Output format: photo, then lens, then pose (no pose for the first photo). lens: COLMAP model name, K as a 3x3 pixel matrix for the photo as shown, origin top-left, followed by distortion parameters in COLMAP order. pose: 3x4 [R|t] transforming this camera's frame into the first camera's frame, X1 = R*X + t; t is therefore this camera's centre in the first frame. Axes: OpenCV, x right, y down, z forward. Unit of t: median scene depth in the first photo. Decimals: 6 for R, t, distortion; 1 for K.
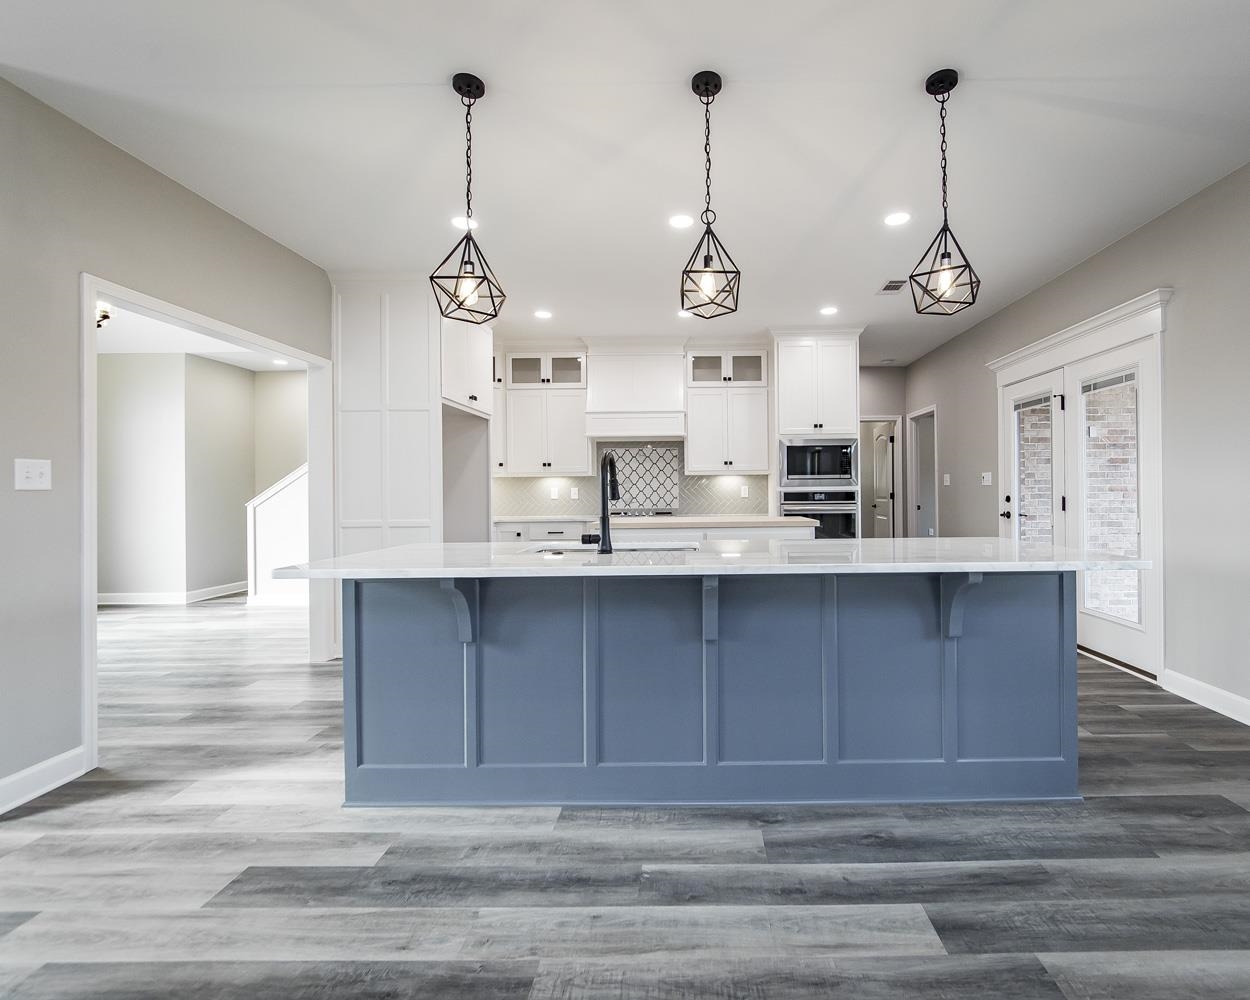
lens RADIAL K [[564.9, 0, 692.0], [0, 564.9, 493.5], [0, 0, 1]] dist [-0.008386, 0.000200]
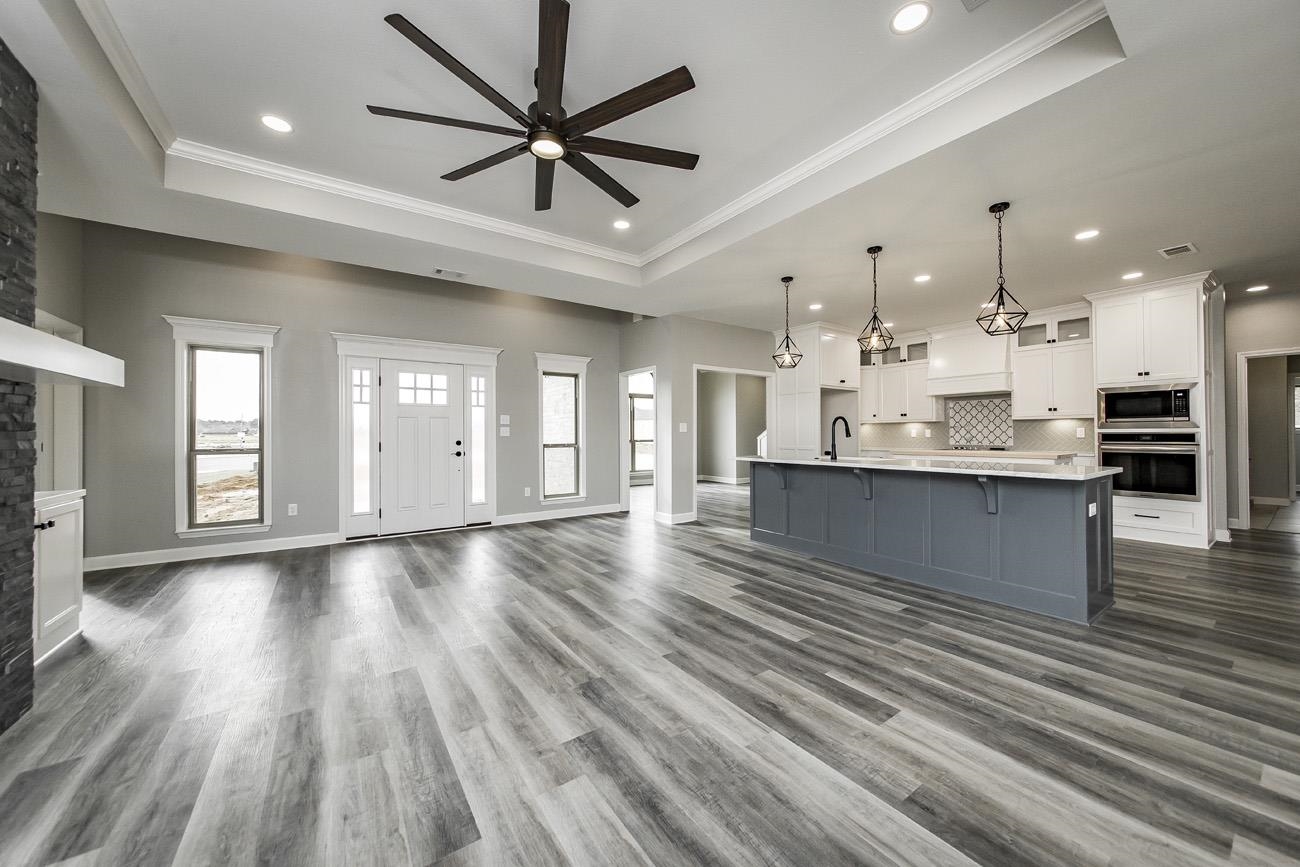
lens RADIAL K [[466.2, 0, 649.1], [0, 466.2, 425.2], [0, 0, 1]] dist [-0.002470, 0.000892]
pose [[0.564900, -0.009301, -0.825107, 0.425814], [-0.002590, 0.999912, -0.013044, -0.004241], [0.825155, 0.009506, 0.564826, -0.314949]]
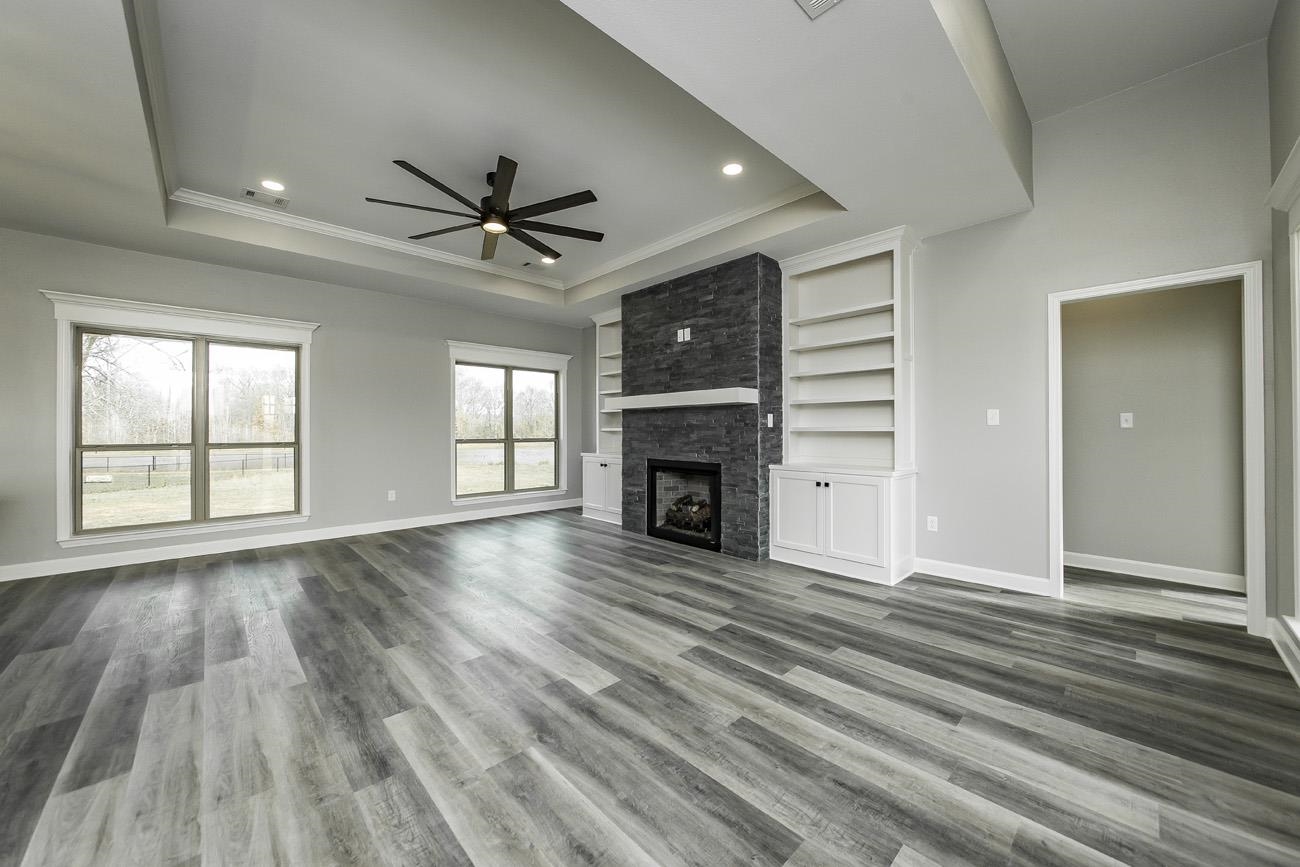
lens RADIAL K [[466.2, 0, 650.3], [0, 466.2, 432.0], [0, 0, 1]] dist [-0.002470, 0.000892]
pose [[-0.694885, 0.009471, 0.719058, -0.639638], [0.010275, 0.999942, -0.003242, 0.006042], [-0.719047, 0.005136, -0.694942, 0.164371]]
